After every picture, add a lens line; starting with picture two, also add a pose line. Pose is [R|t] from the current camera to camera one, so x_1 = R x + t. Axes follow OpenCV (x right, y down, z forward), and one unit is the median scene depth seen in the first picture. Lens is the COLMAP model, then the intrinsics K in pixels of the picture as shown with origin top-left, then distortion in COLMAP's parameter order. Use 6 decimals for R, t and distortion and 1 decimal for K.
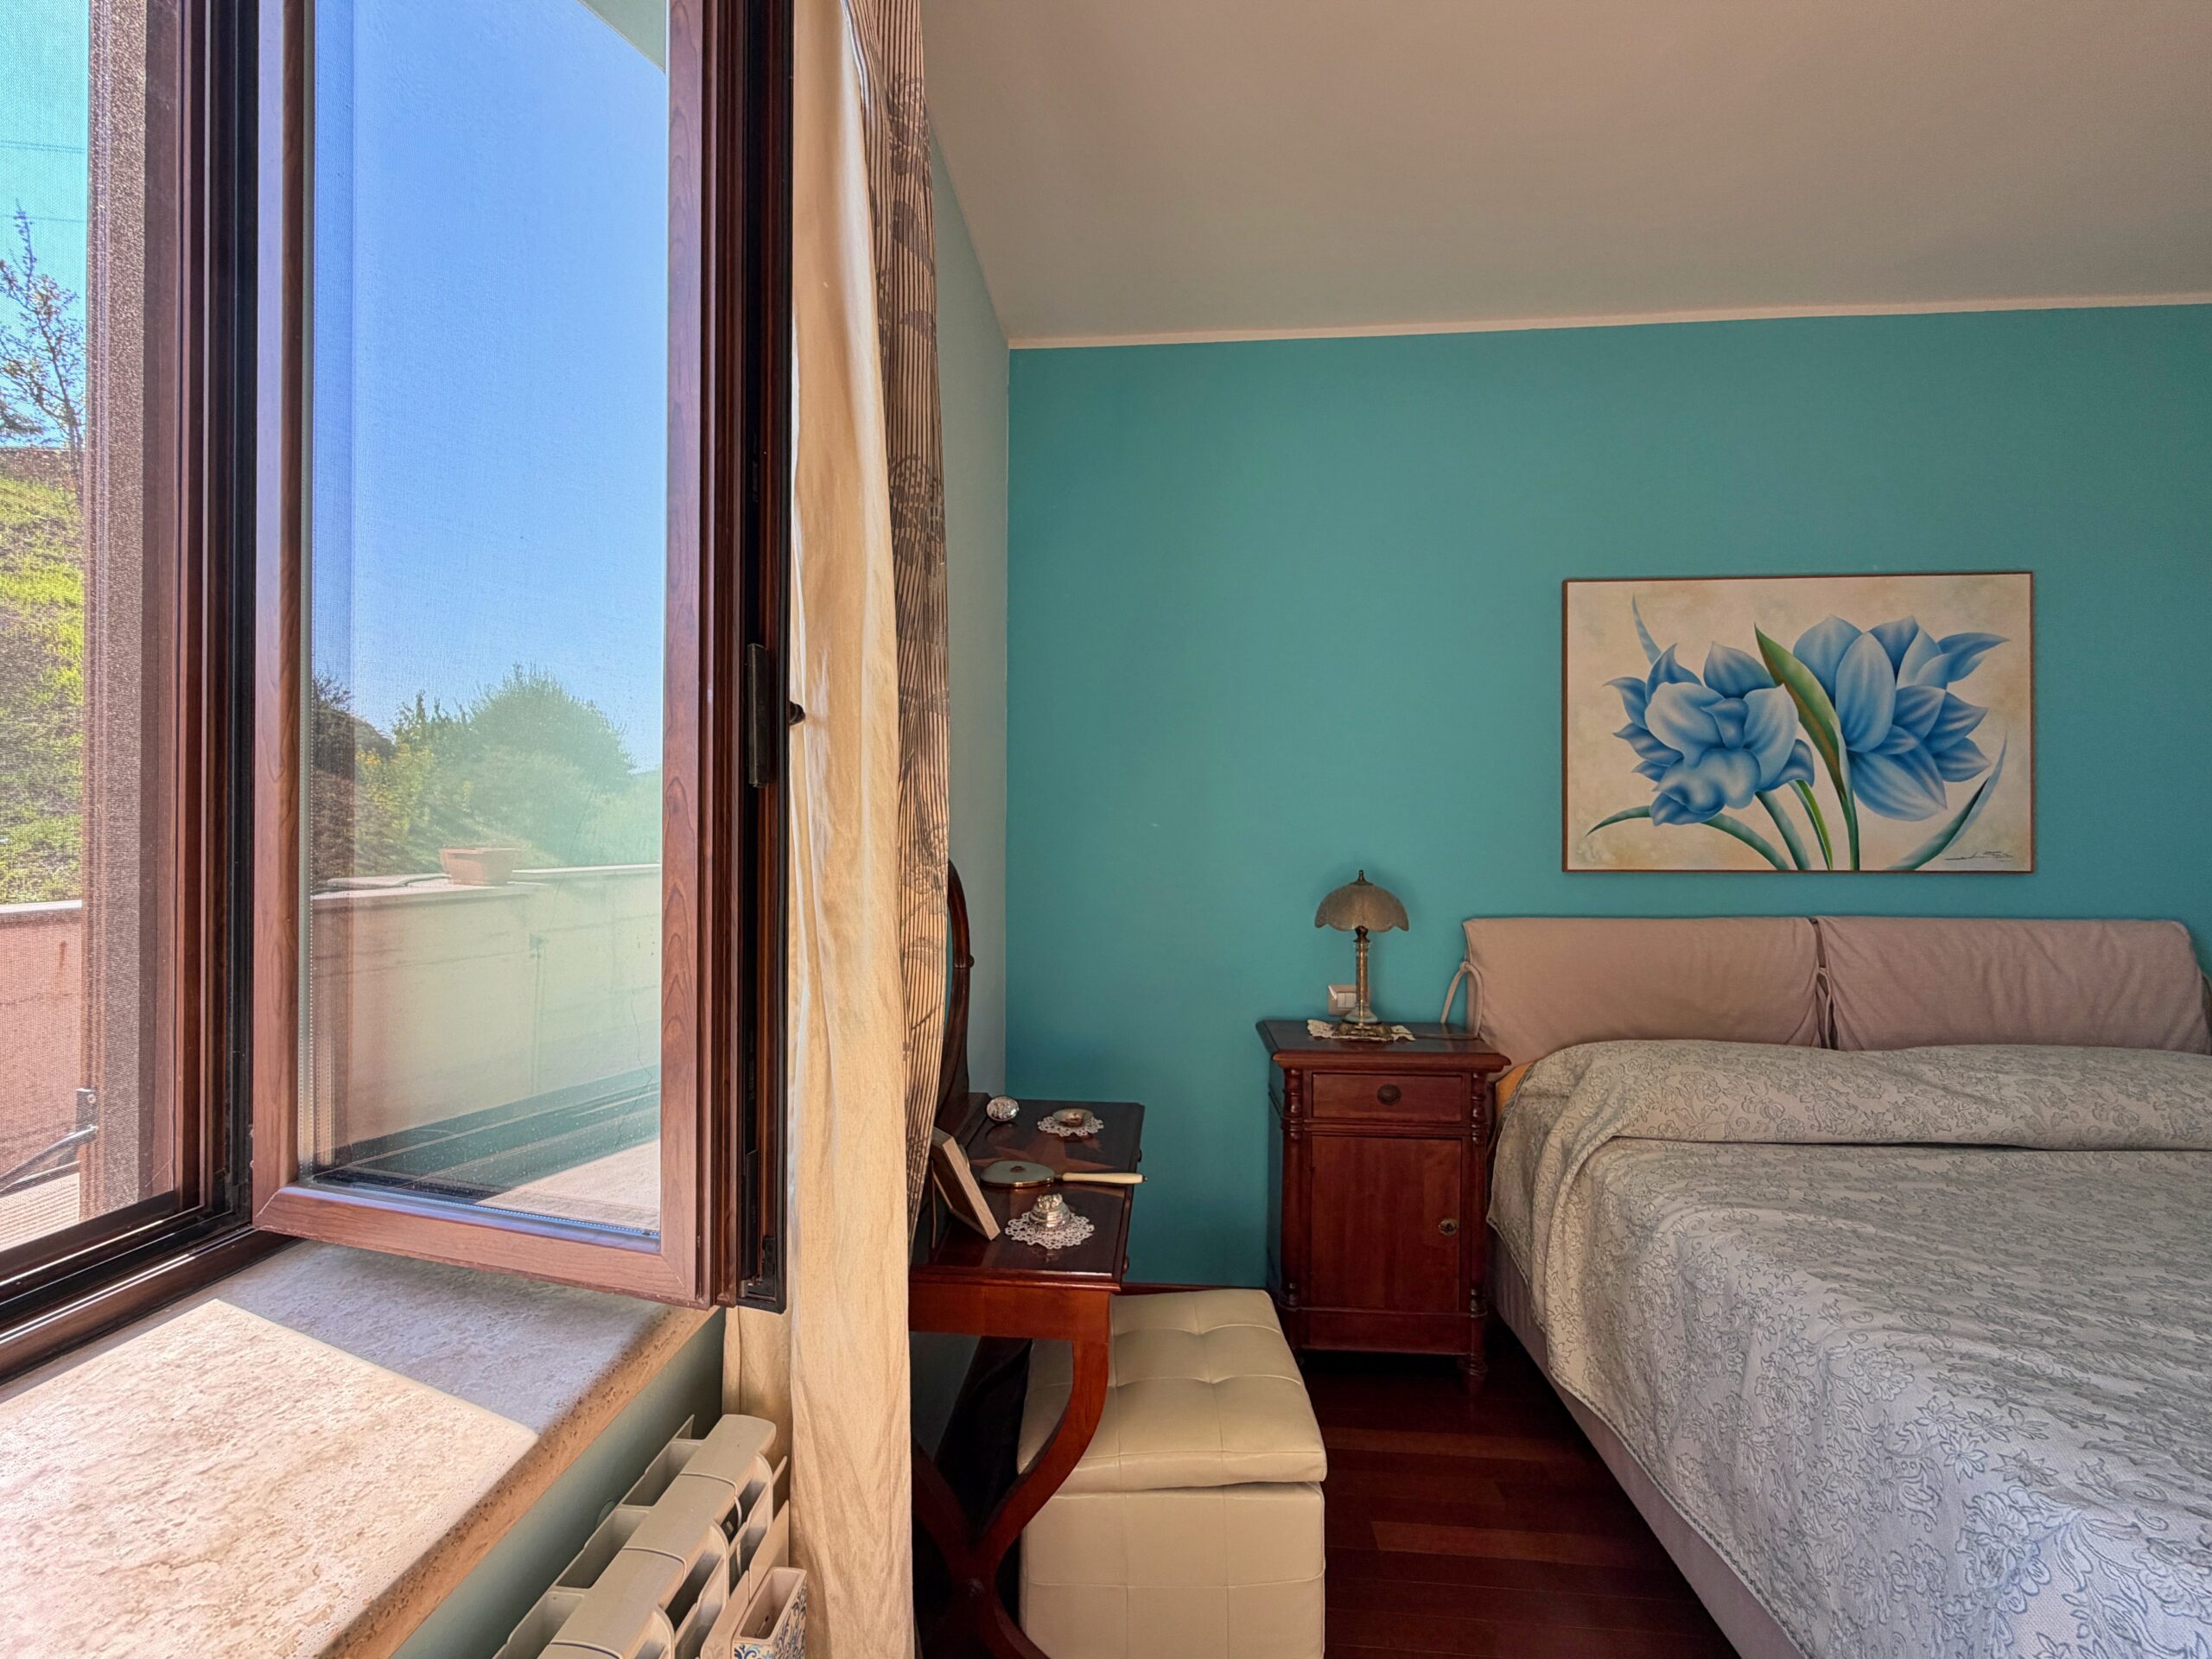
lens RADIAL K [[891.4, 0, 1095.8], [0, 891.4, 832.2], [0, 0, 1]] dist [0.001631, -0.000679]
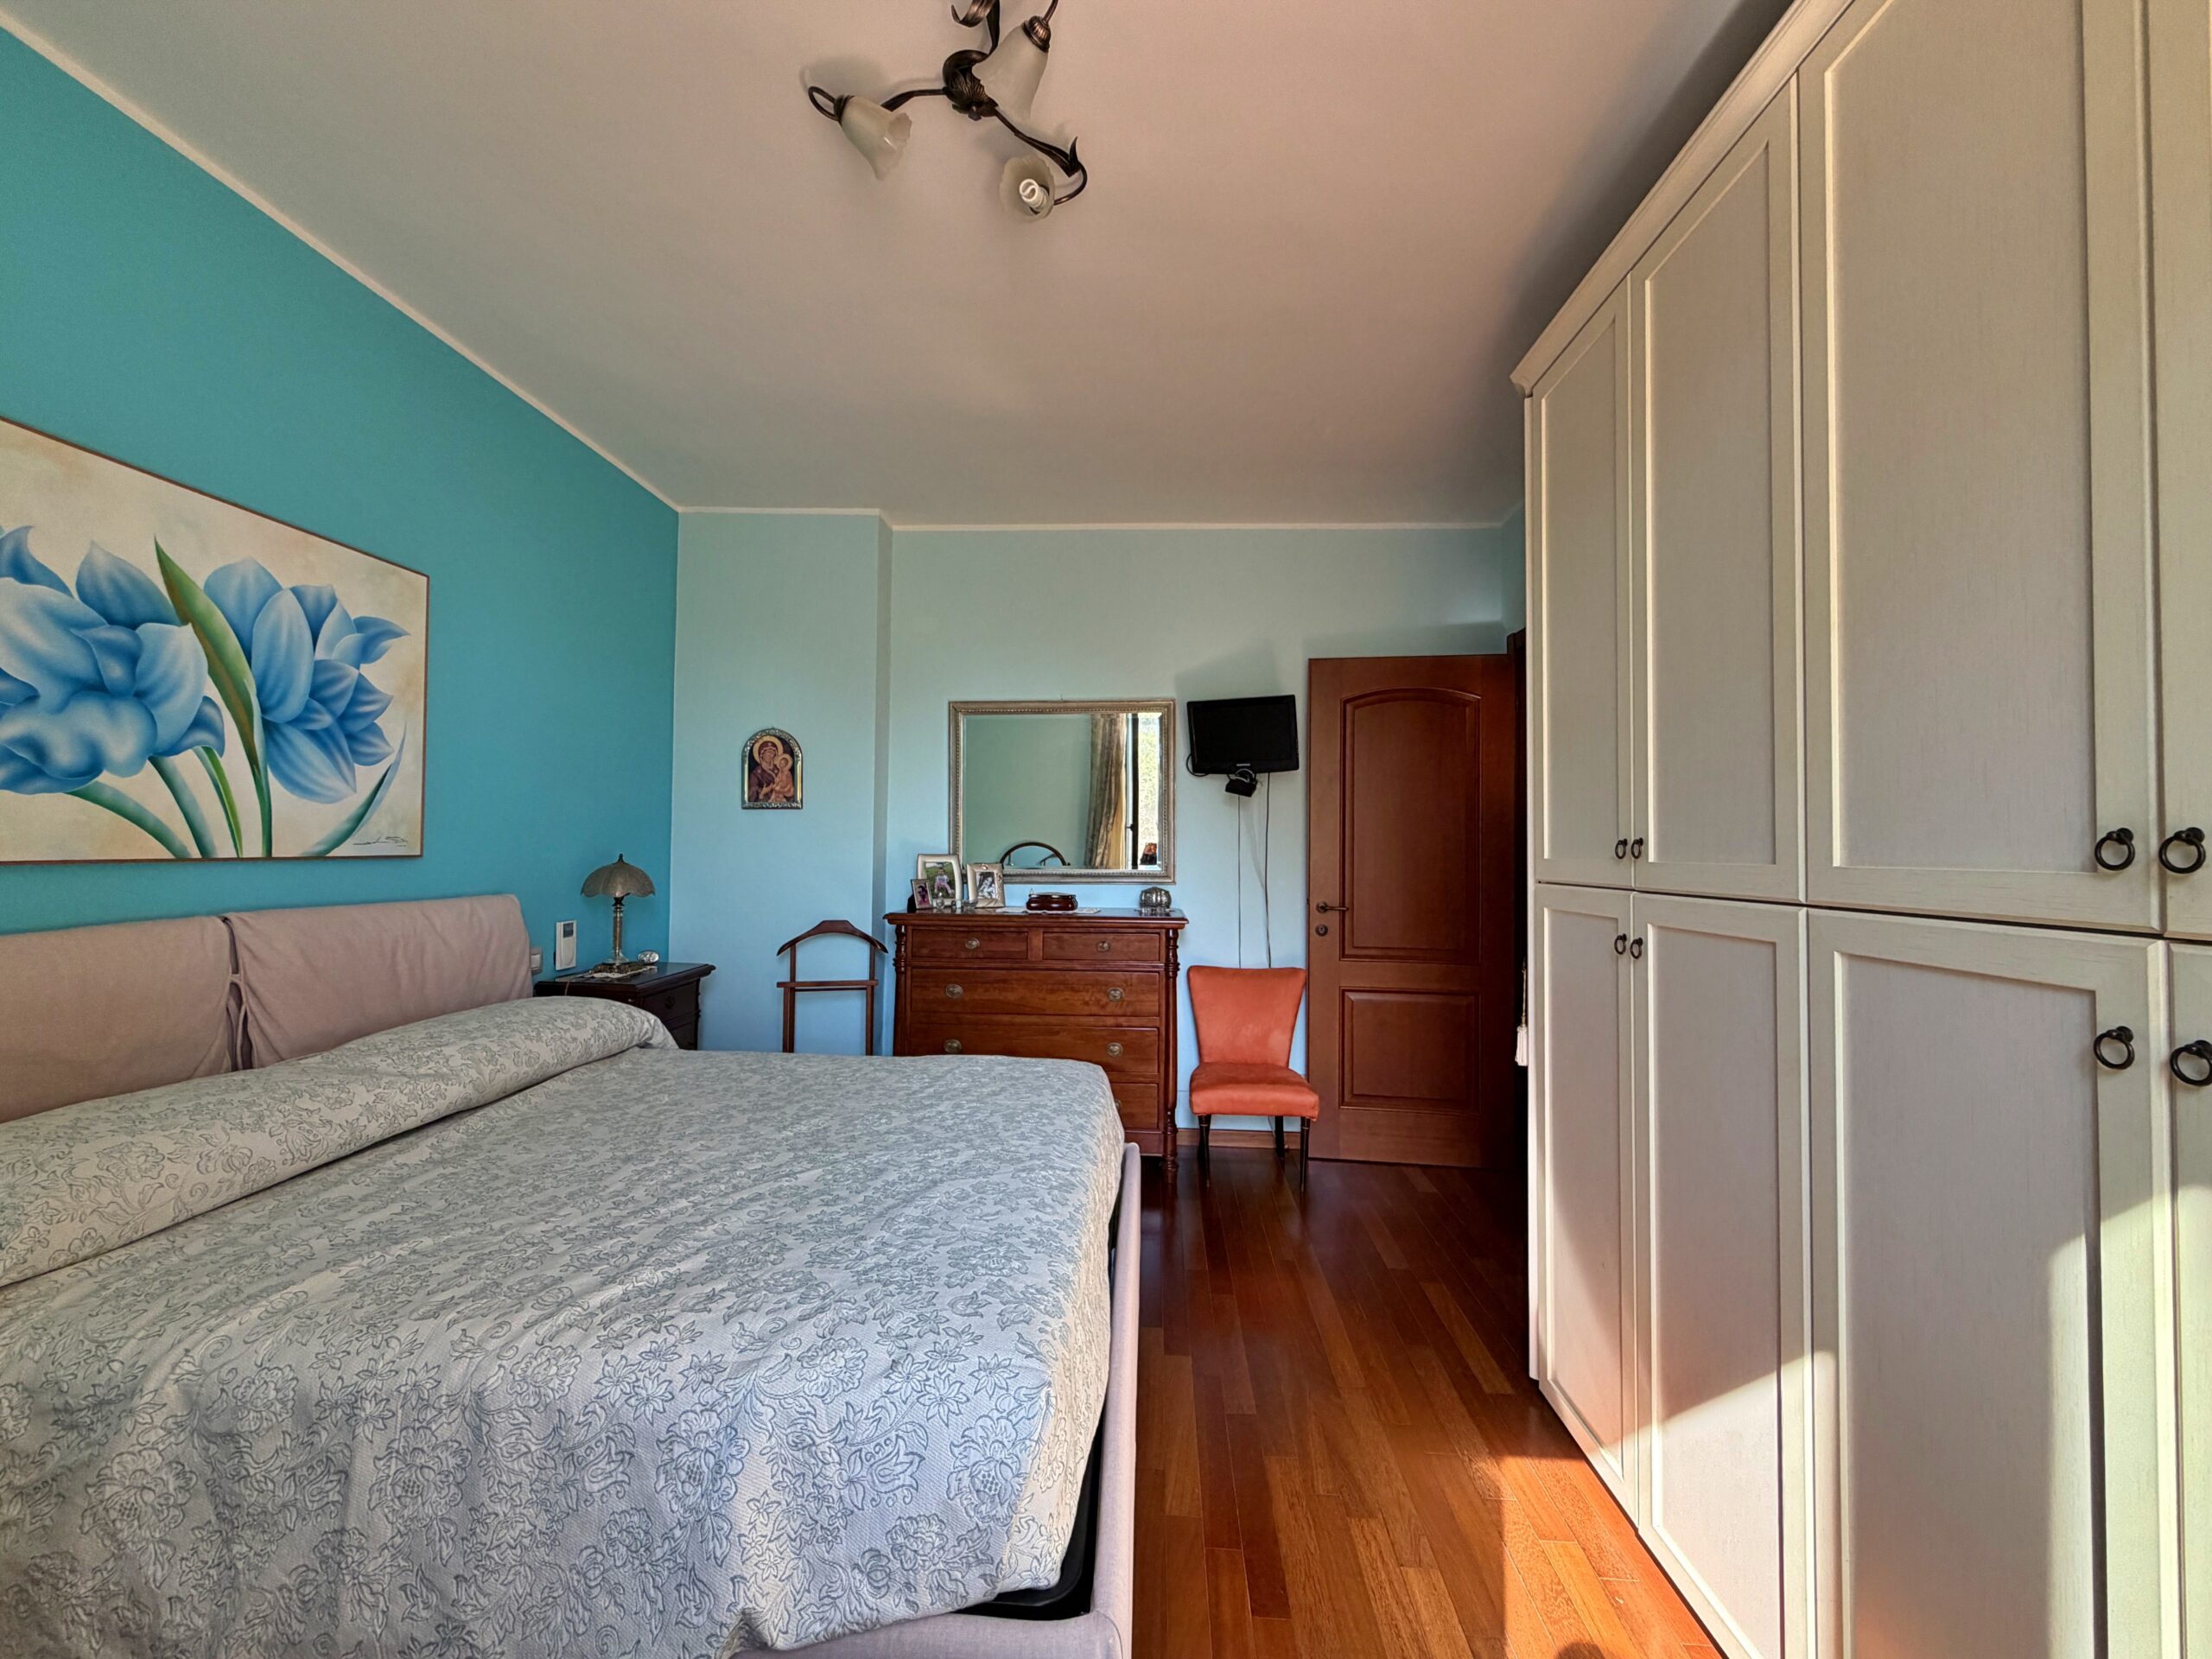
lens RADIAL K [[891.4, 0, 1099.6], [0, 891.4, 829.8], [0, 0, 1]] dist [0.001631, -0.000679]
pose [[-0.018509, 0.015792, 0.999704, -0.035415], [-0.013851, 0.999775, -0.016050, 0.018950], [-0.999733, -0.014144, -0.018286, 0.204515]]
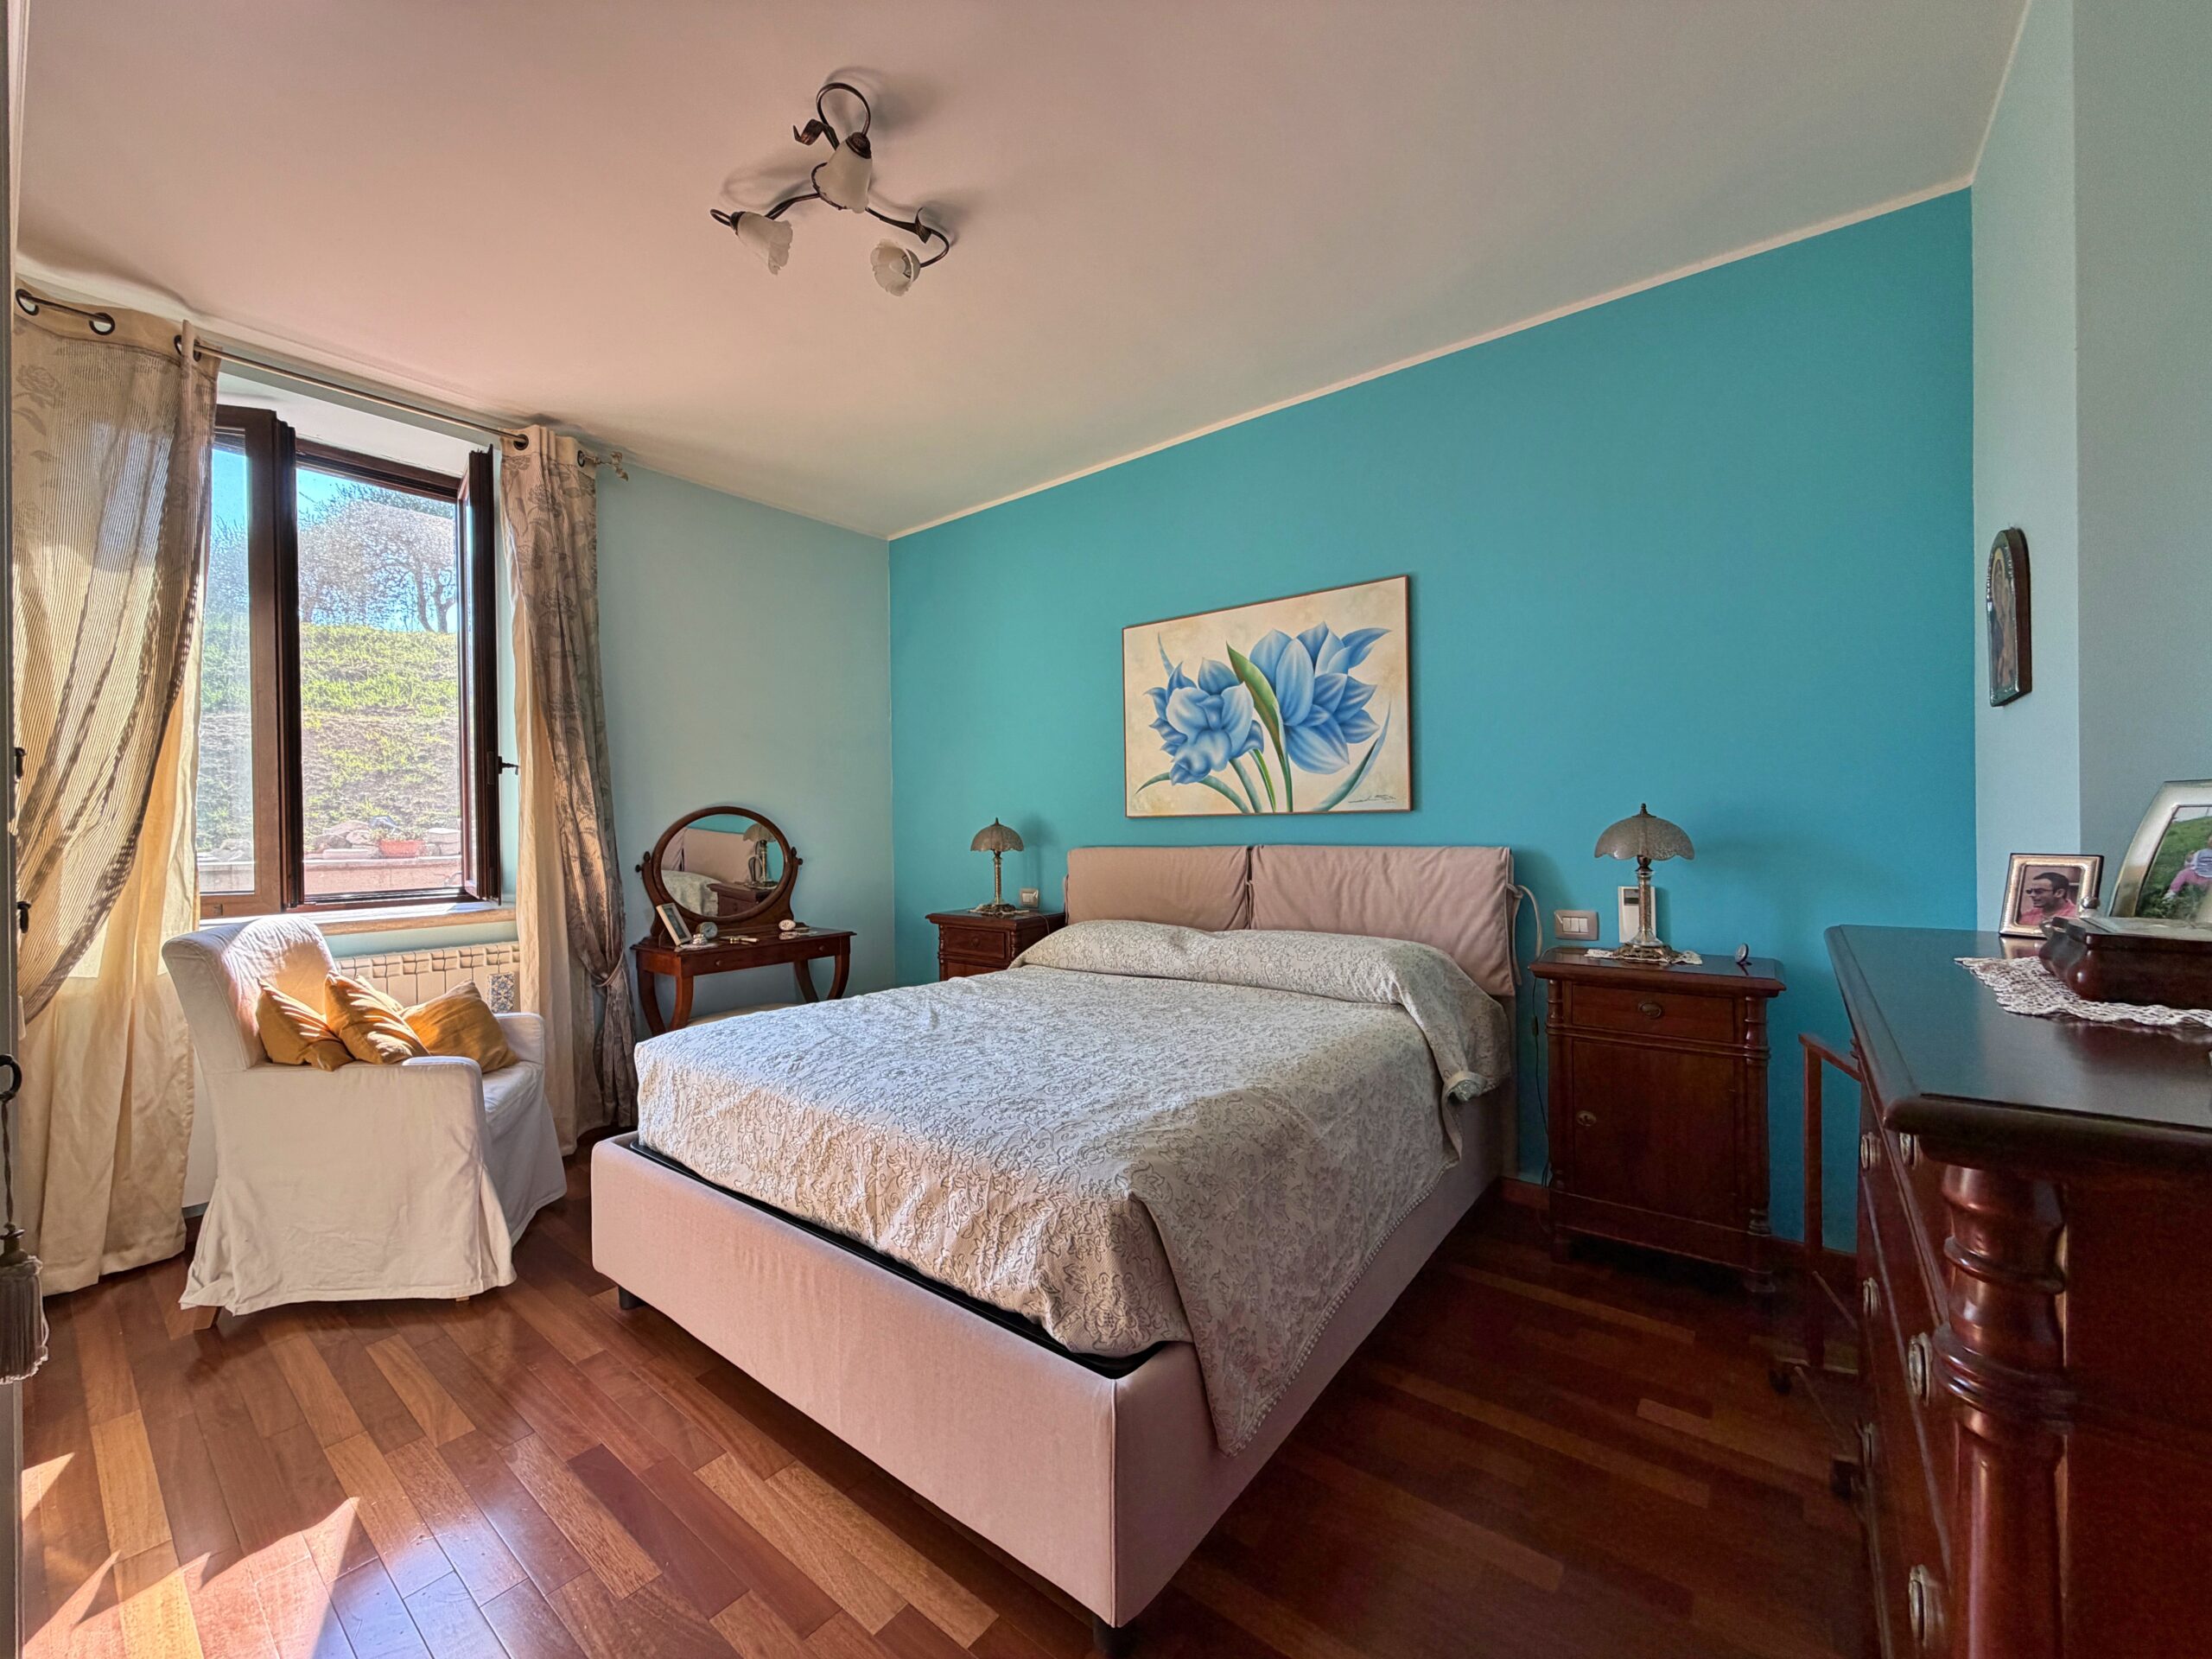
lens RADIAL K [[891.4, 0, 1099.3], [0, 891.4, 834.6], [0, 0, 1]] dist [0.001631, -0.000679]
pose [[0.823944, -0.006818, -0.566631, 1.394257], [0.011701, 0.999919, 0.004982, 0.067555], [0.566551, -0.010734, 0.823957, -0.302757]]
